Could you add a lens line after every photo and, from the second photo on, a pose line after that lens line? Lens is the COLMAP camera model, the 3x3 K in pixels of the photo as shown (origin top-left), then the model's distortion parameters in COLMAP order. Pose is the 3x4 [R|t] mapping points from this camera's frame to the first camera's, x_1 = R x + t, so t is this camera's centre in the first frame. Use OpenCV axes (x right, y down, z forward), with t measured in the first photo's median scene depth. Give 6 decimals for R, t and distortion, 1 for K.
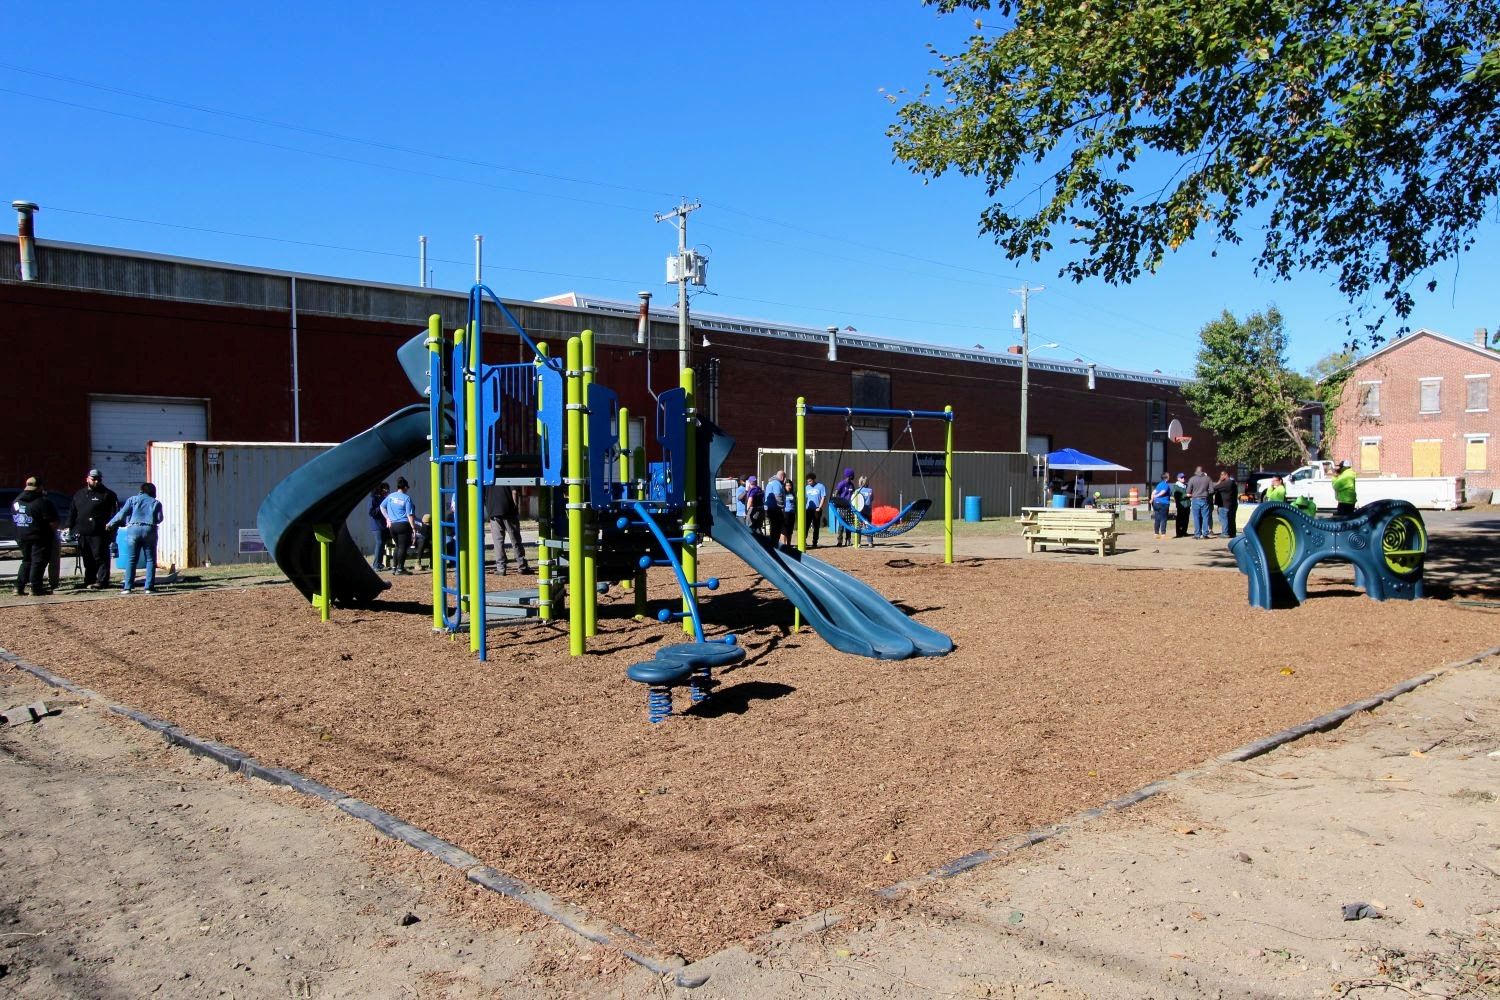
lens RADIAL K [[1060.4, 0, 750.0], [0, 1060.4, 500.0], [0, 0, 1]] dist [0.002682, 0.006600]
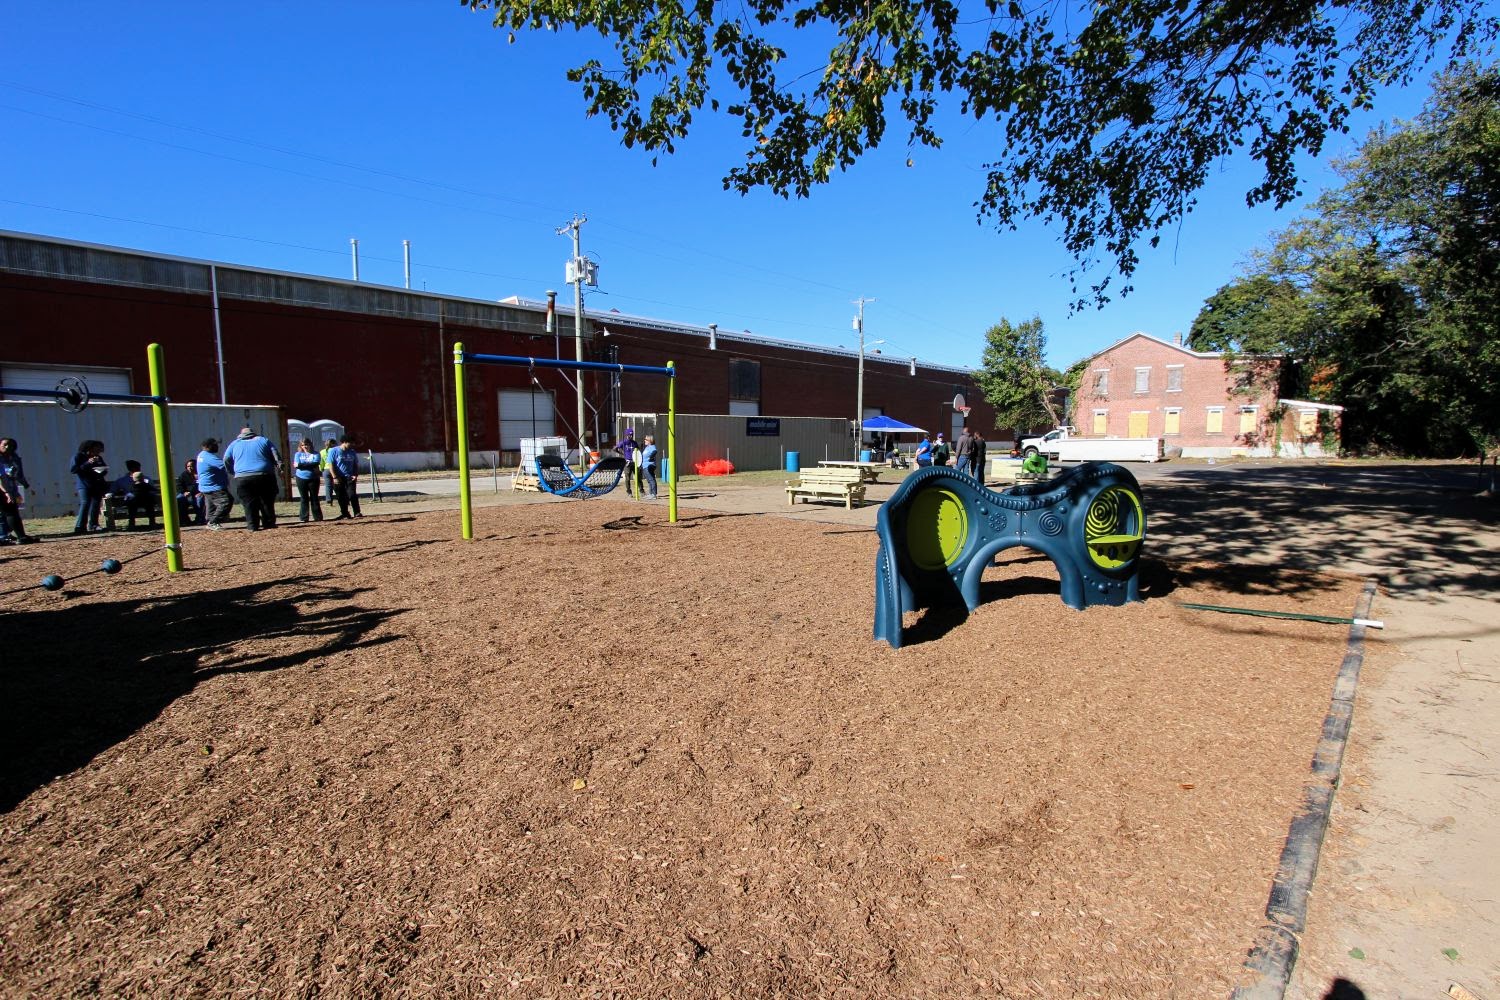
lens RADIAL K [[671.8, 0, 750.0], [0, 671.8, 500.0], [0, 0, 1]] dist [-0.005878, -0.000024]
pose [[0.998938, -0.002275, 0.046018, 0.107342], [-0.000992, 0.997487, 0.070844, -0.002481], [-0.046064, -0.070814, 0.996425, 0.172992]]
